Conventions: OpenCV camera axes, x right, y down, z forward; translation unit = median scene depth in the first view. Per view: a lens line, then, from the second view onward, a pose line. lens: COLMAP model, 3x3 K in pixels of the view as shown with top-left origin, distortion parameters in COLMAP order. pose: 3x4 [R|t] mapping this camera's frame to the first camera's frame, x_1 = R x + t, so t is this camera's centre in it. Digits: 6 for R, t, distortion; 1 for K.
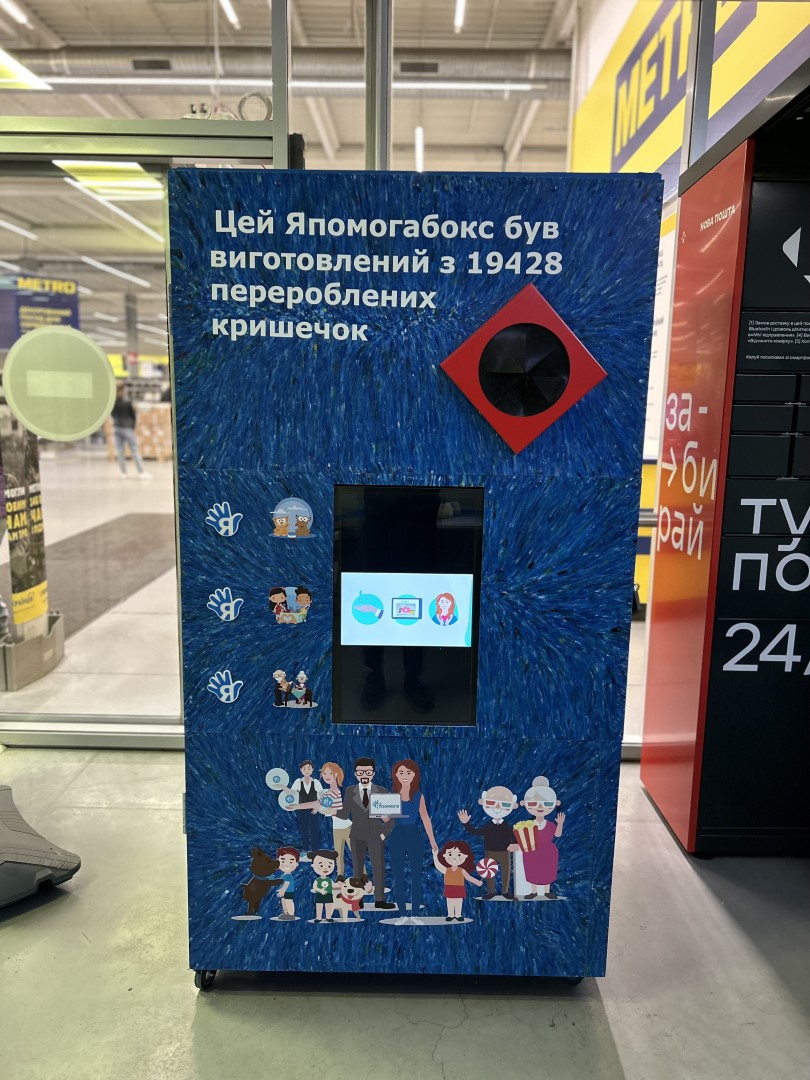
lens RADIAL K [[809.9, 0, 413.8], [0, 809.9, 547.5], [0, 0, 1]] dist [0.064717, -0.073327]
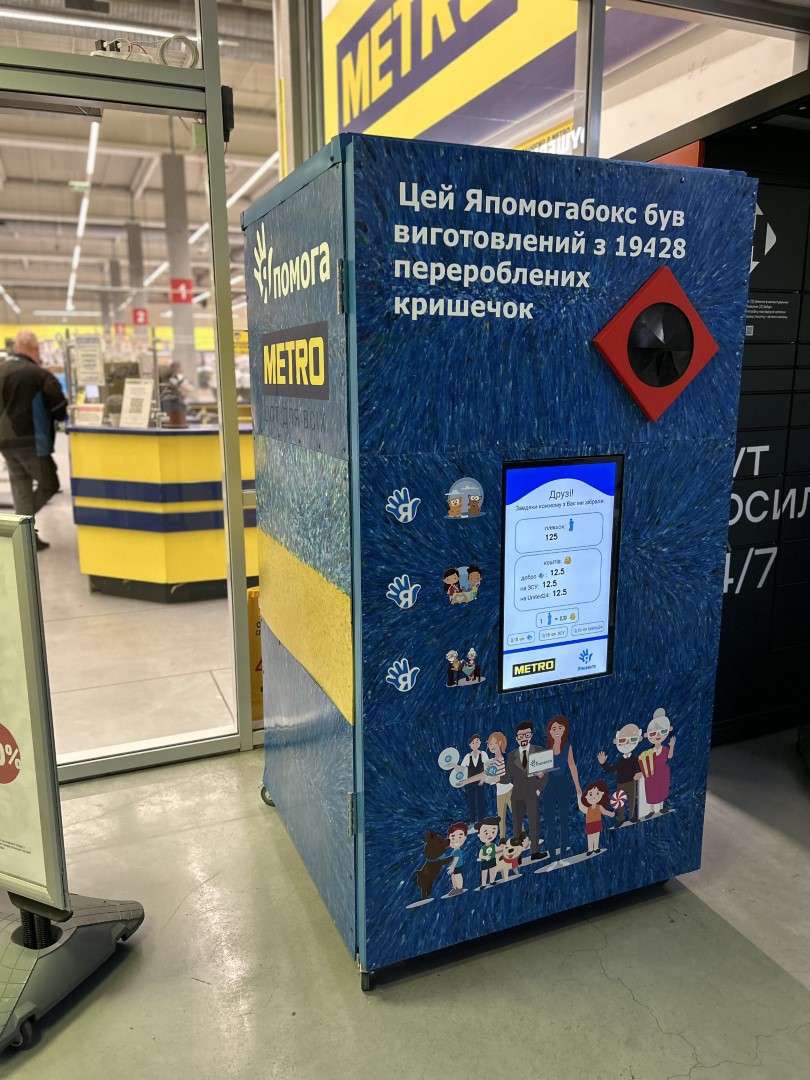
lens RADIAL K [[809.9, 0, 399.2], [0, 809.9, 541.5], [0, 0, 1]] dist [0.064717, -0.073327]
pose [[0.917595, -0.105480, 0.383266, -0.608553], [0.092369, 0.994339, 0.052512, -0.042468], [-0.386635, -0.012783, 0.922144, 0.107559]]
